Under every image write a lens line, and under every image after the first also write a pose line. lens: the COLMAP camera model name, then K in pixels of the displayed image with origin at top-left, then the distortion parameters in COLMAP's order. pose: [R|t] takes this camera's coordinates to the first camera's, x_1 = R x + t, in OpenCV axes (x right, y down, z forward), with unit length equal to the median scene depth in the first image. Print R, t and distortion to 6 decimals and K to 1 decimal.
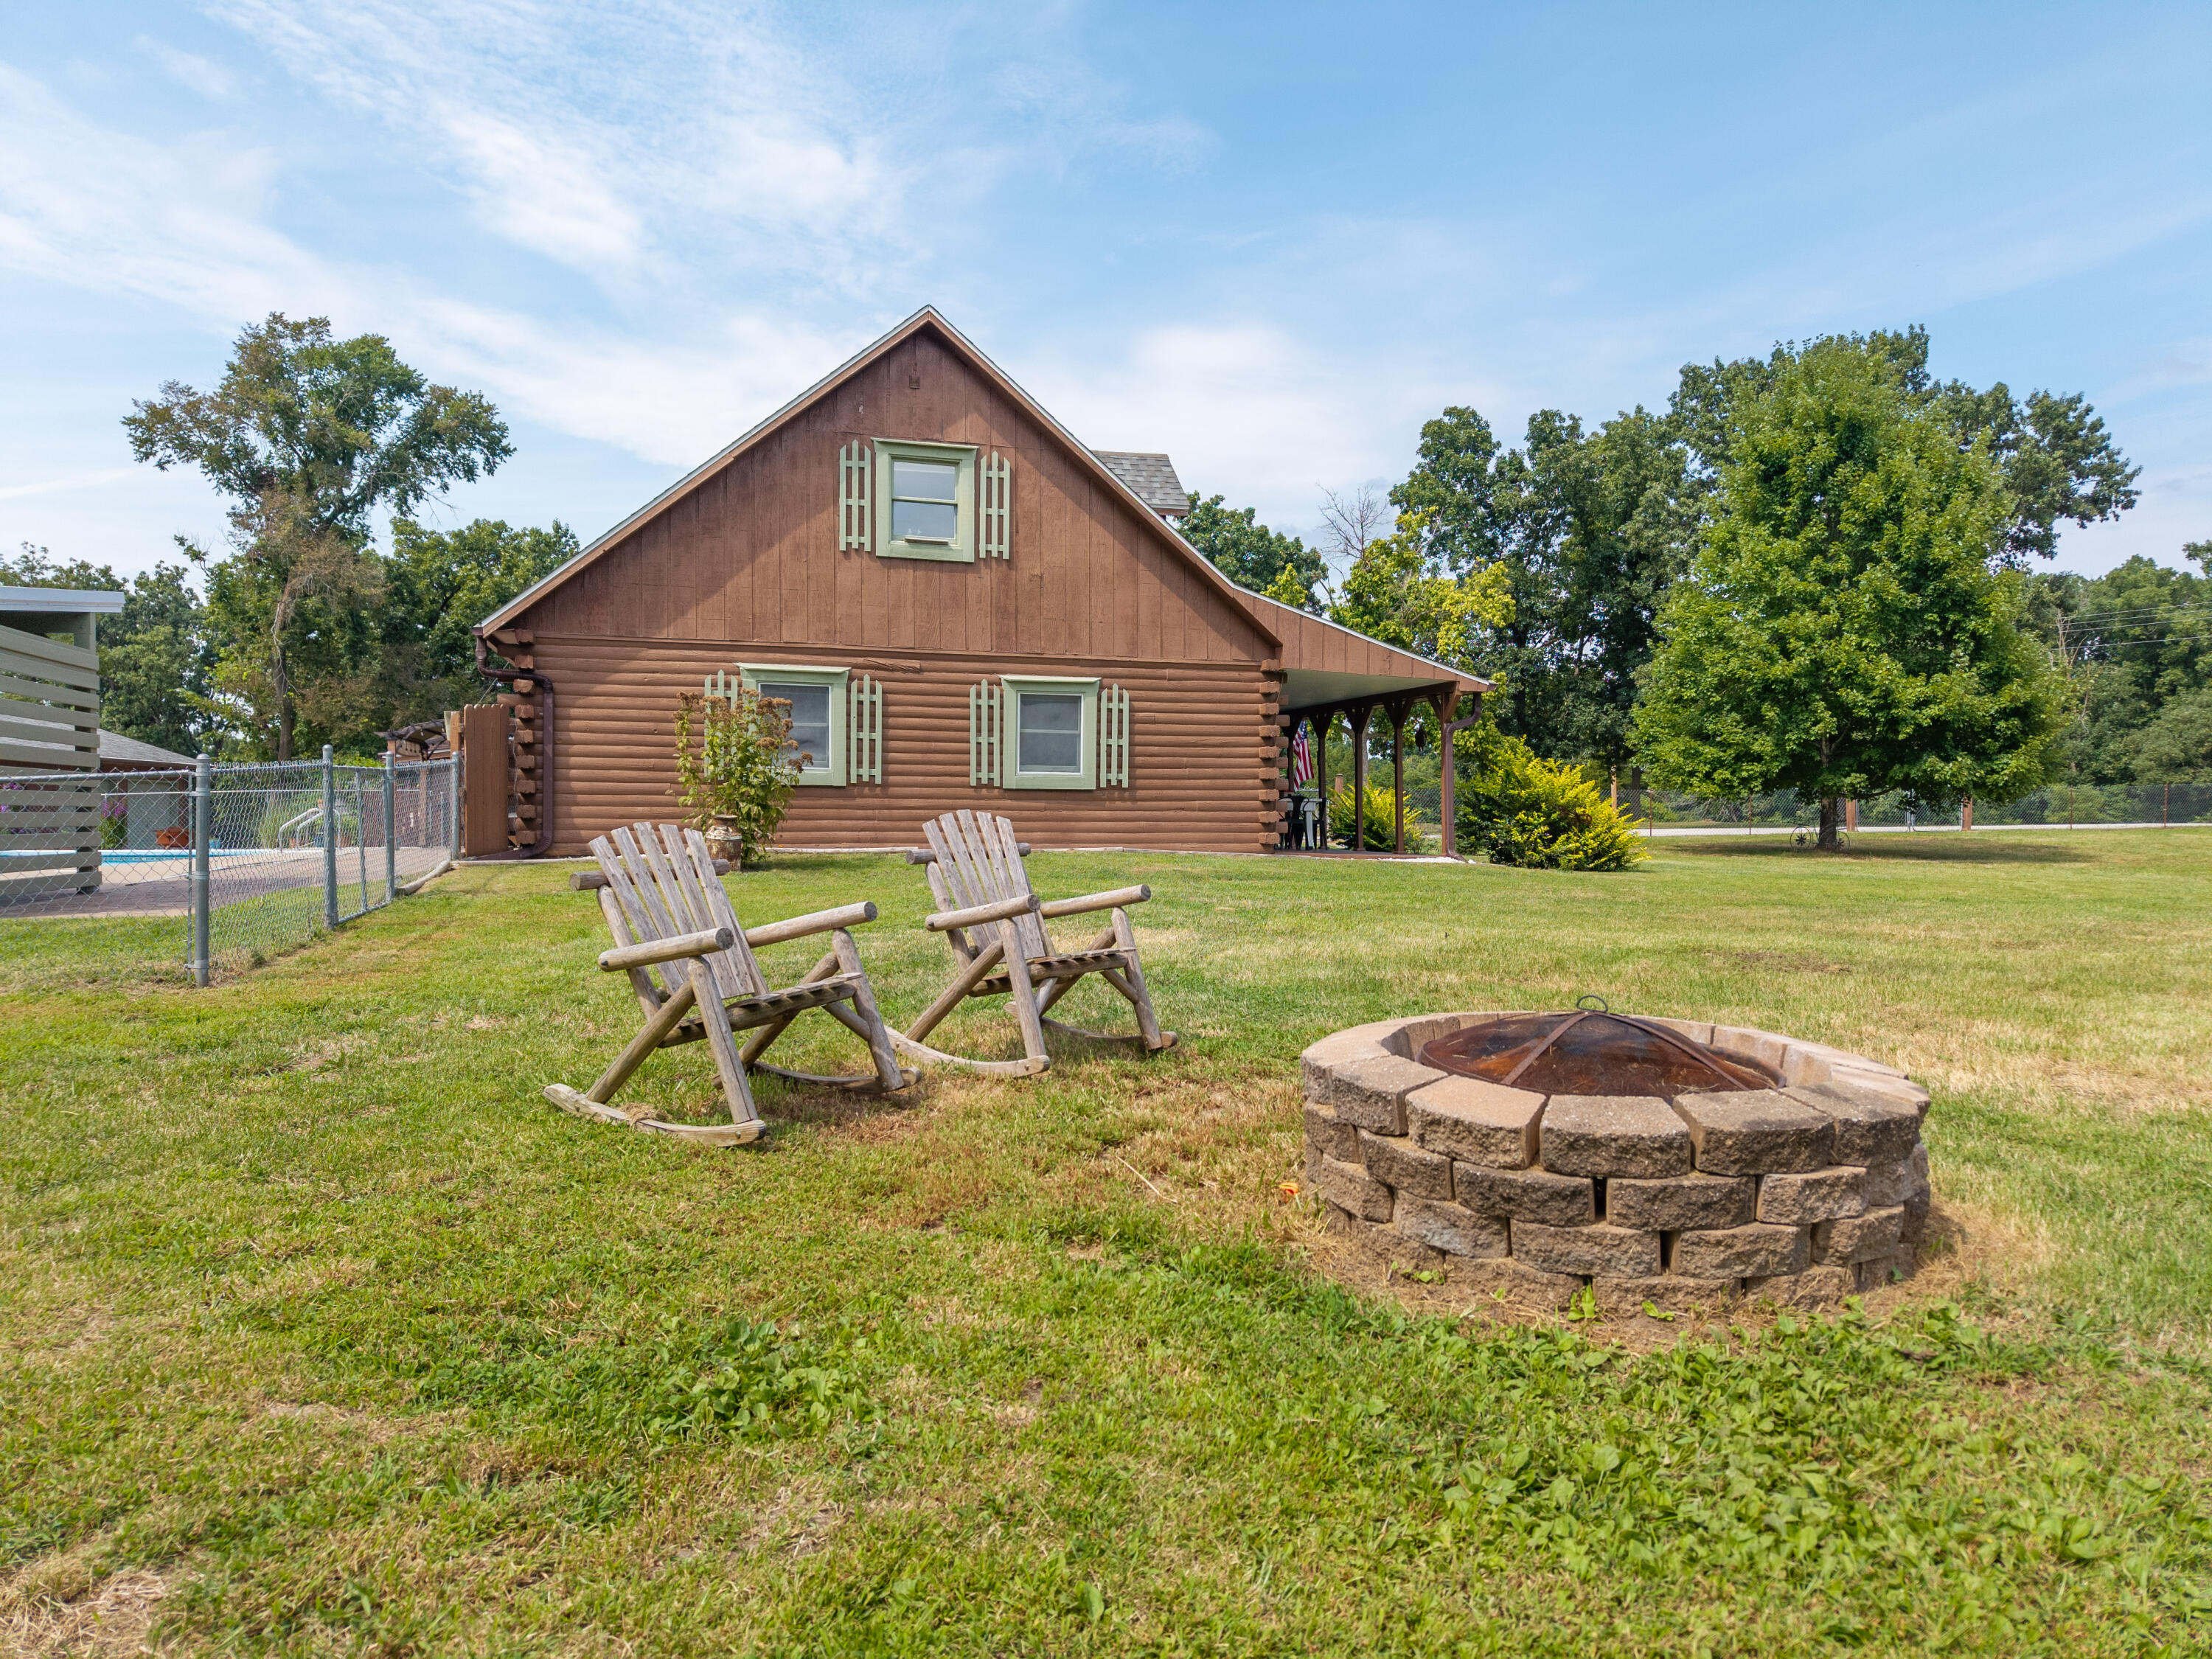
lens RADIAL K [[1449.0, 0, 1083.8], [0, 1449.0, 834.0], [0, 0, 1]] dist [0.053199, -0.080520]
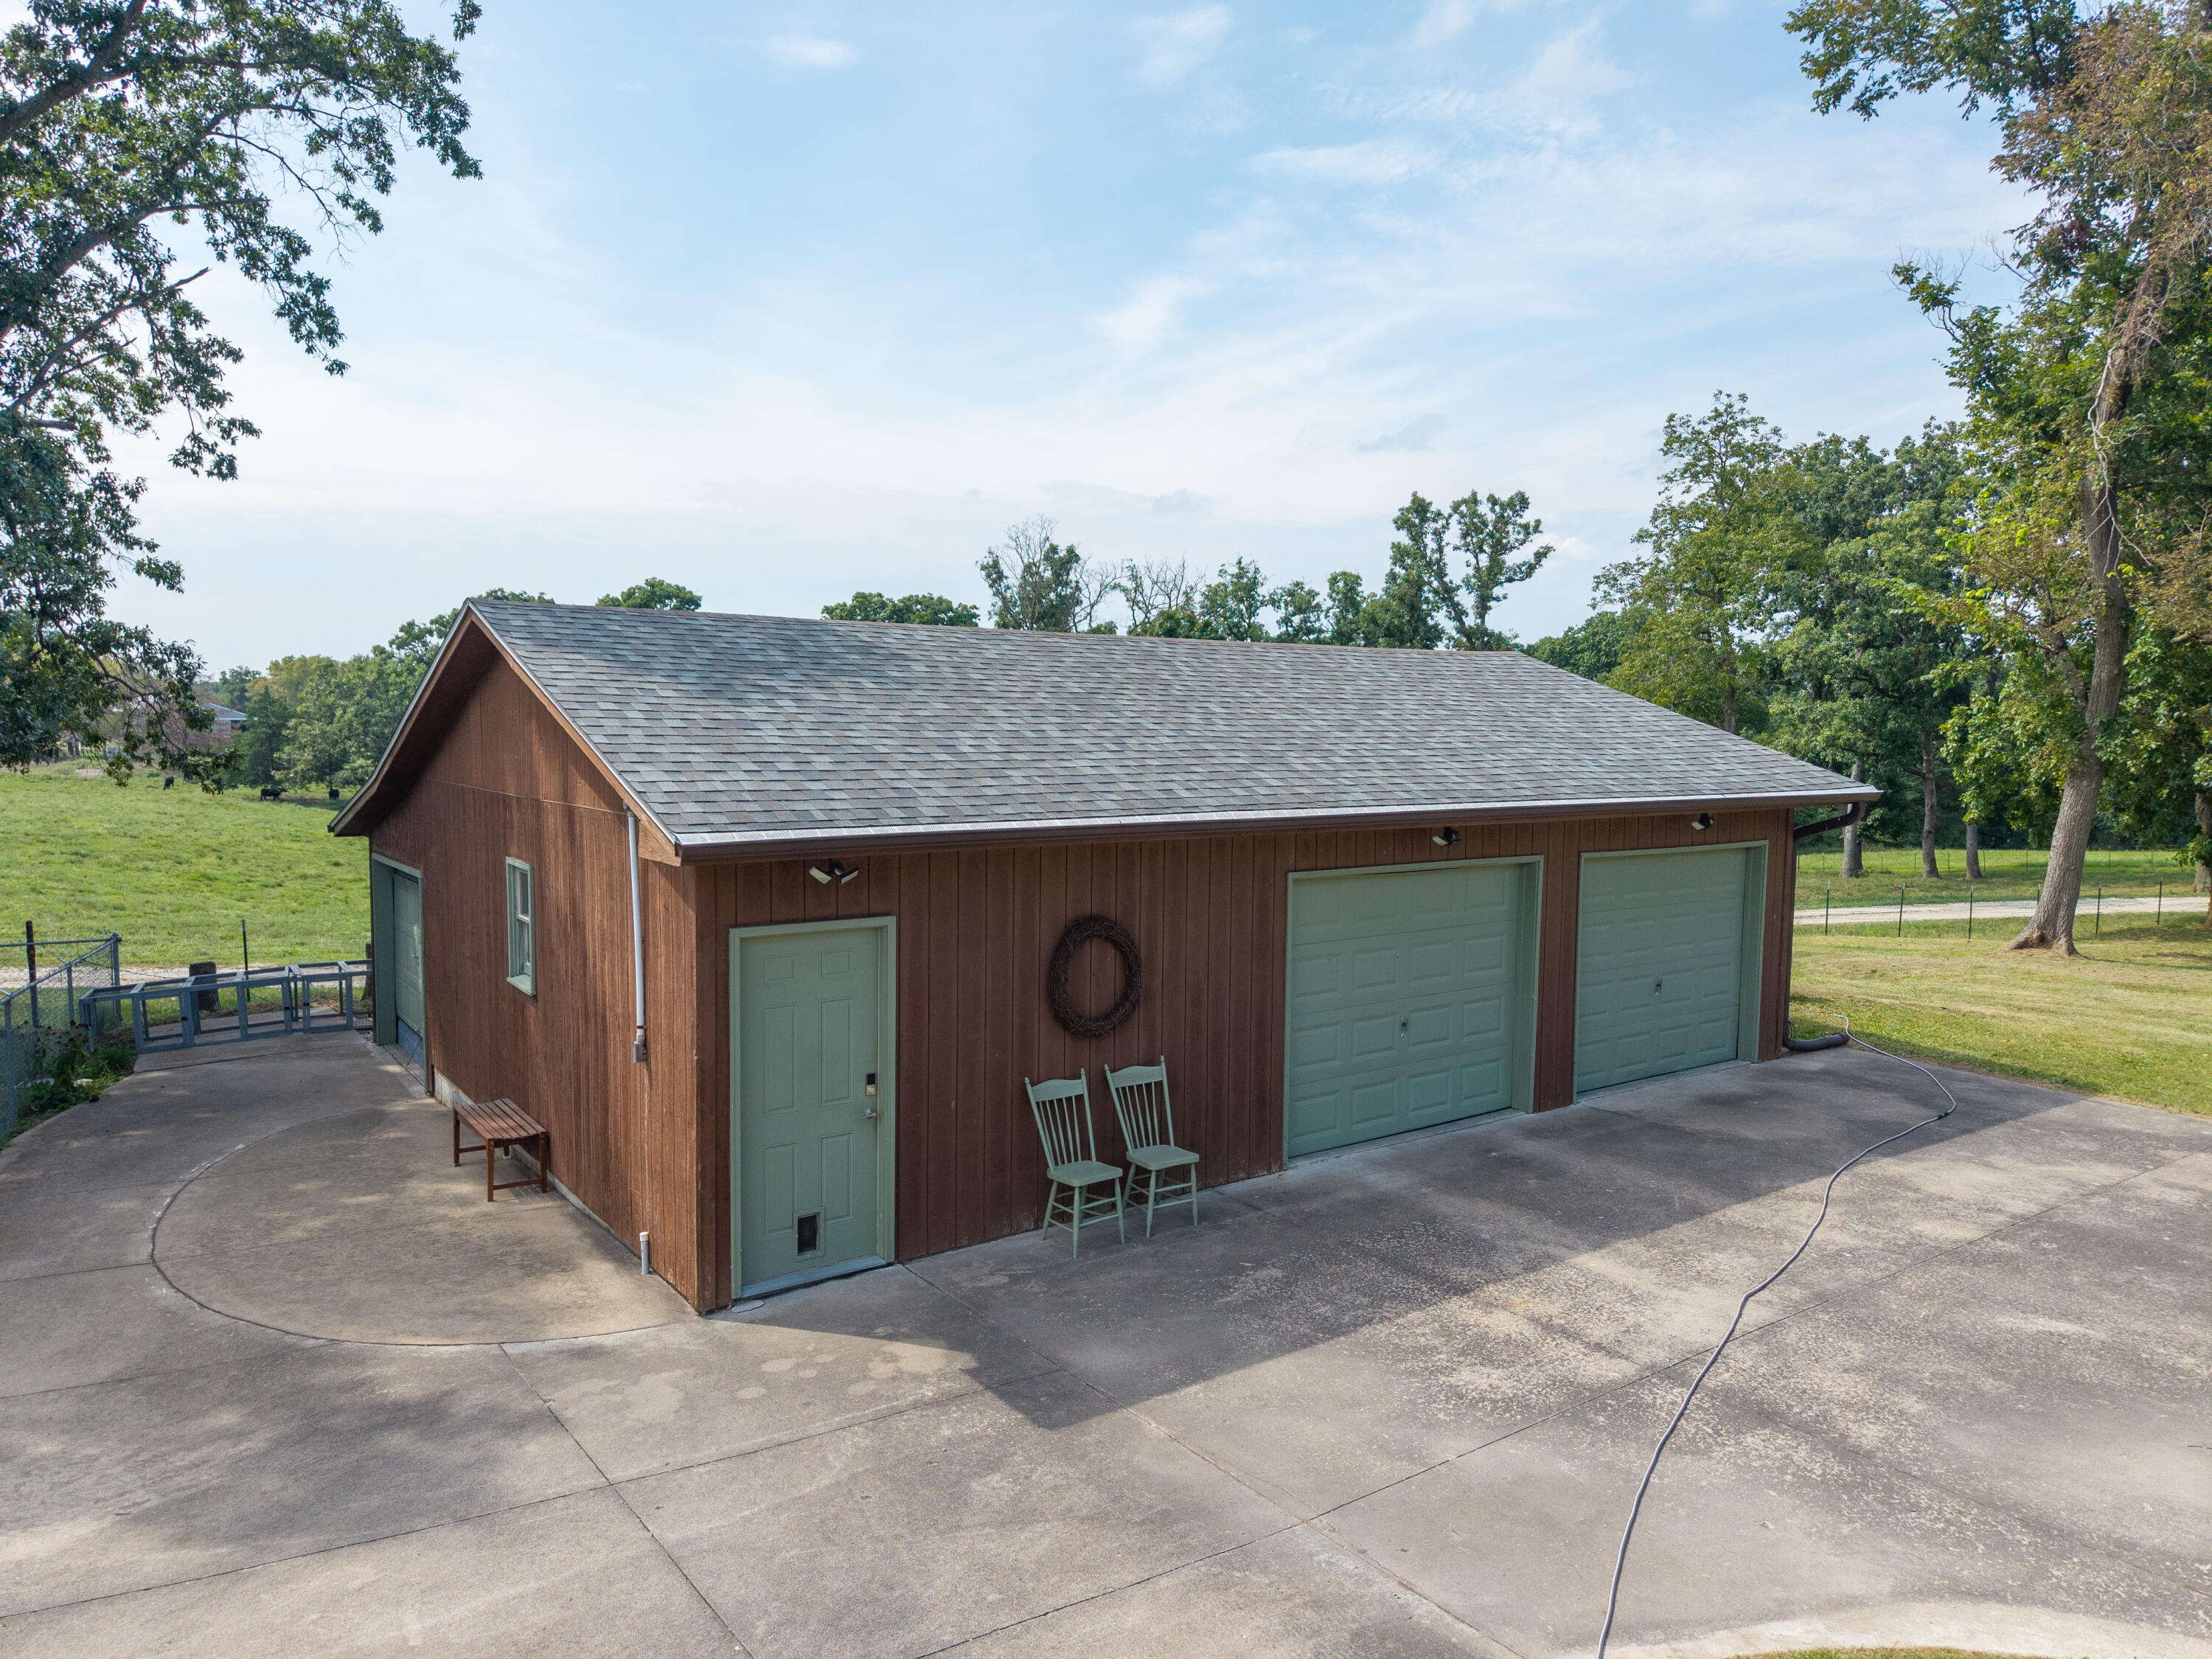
lens RADIAL K [[1449.0, 0, 1083.8], [0, 1449.0, 834.0], [0, 0, 1]] dist [0.053199, -0.080520]
pose [[0.452319, 0.073092, -0.888856, -0.224958], [-0.022025, 0.997248, 0.070797, -0.031868], [0.891584, -0.012446, 0.452683, 0.406052]]
